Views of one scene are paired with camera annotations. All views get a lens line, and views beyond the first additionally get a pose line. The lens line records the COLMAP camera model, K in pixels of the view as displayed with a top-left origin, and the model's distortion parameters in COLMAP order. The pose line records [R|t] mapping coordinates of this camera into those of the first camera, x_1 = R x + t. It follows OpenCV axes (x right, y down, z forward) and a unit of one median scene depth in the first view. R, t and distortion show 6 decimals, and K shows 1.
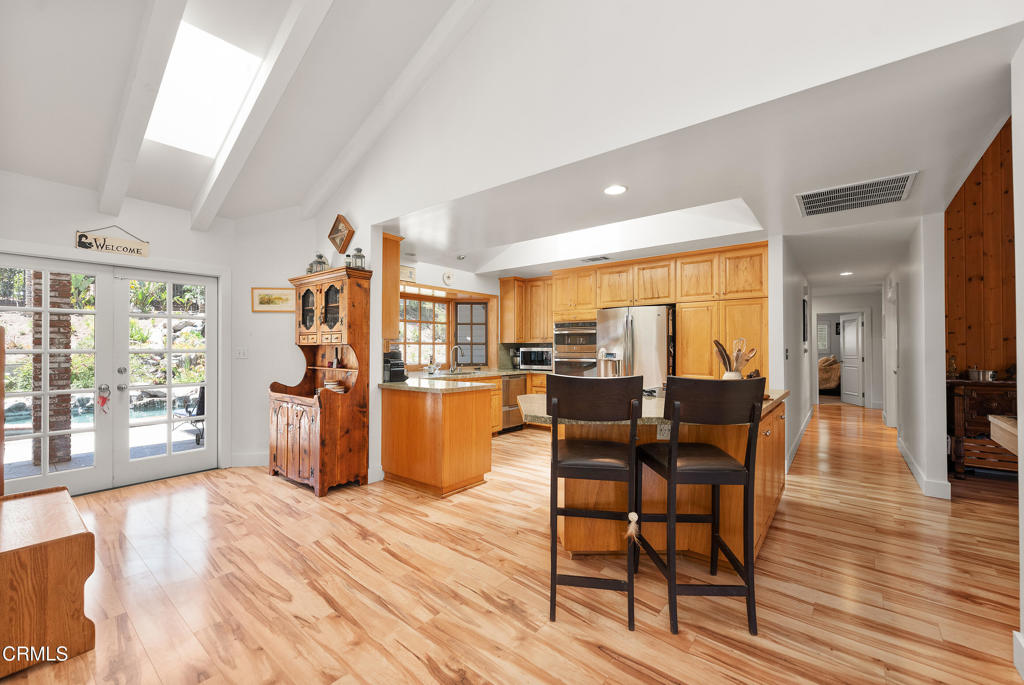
lens RADIAL K [[416.2, 0, 512.0], [0, 416.2, 342.5], [0, 0, 1]] dist [-0.002008, -0.000485]
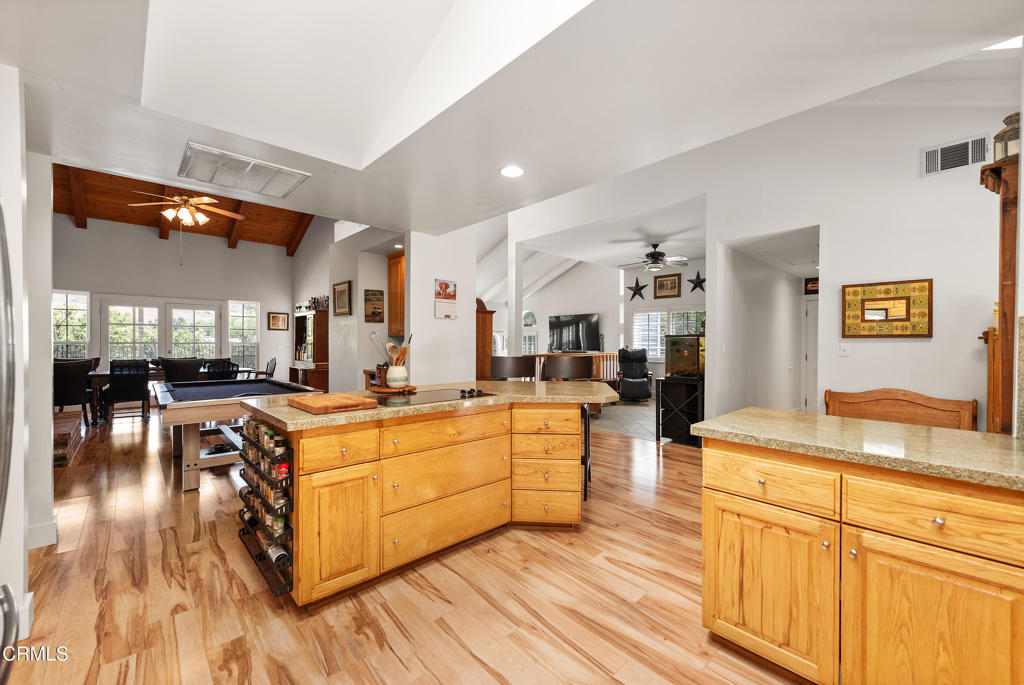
lens RADIAL K [[416.2, 0, 512.0], [0, 416.2, 342.5], [0, 0, 1]] dist [-0.002008, -0.000485]
pose [[-0.990166, -0.000747, 0.139892, 0.058413], [-0.001467, 0.999986, -0.005040, 0.008848], [-0.139887, -0.005196, -0.990154, 0.965199]]
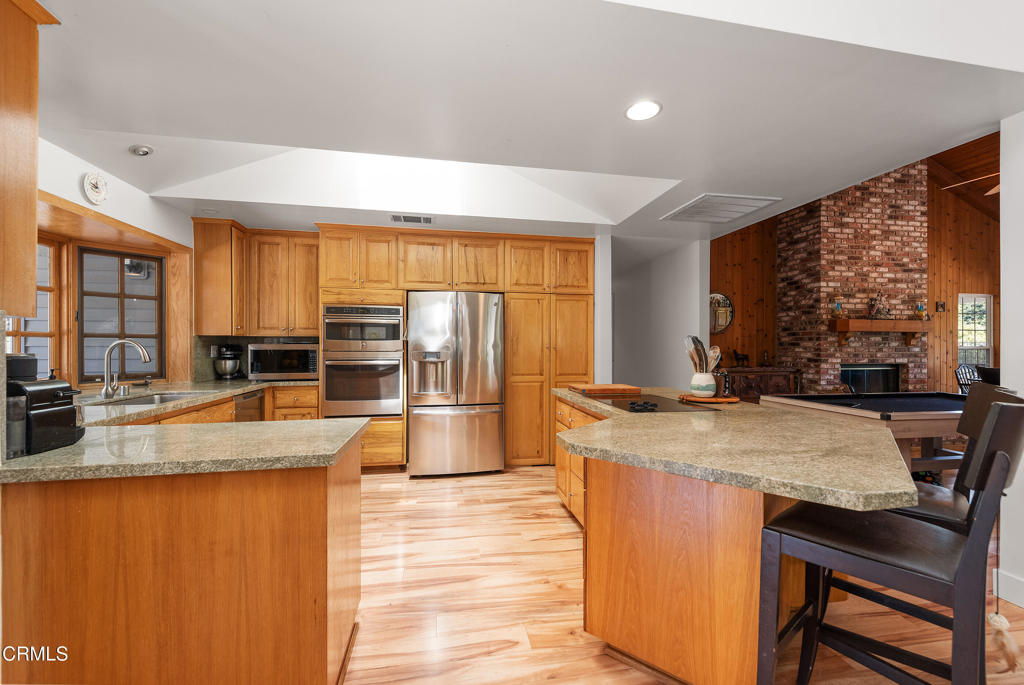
lens RADIAL K [[416.2, 0, 512.0], [0, 416.2, 342.5], [0, 0, 1]] dist [-0.002008, -0.000485]
pose [[0.643468, 0.006246, 0.765448, -0.204407], [-0.012553, 0.999918, 0.002394, 0.004897], [-0.765370, -0.011149, 0.643493, 0.365298]]
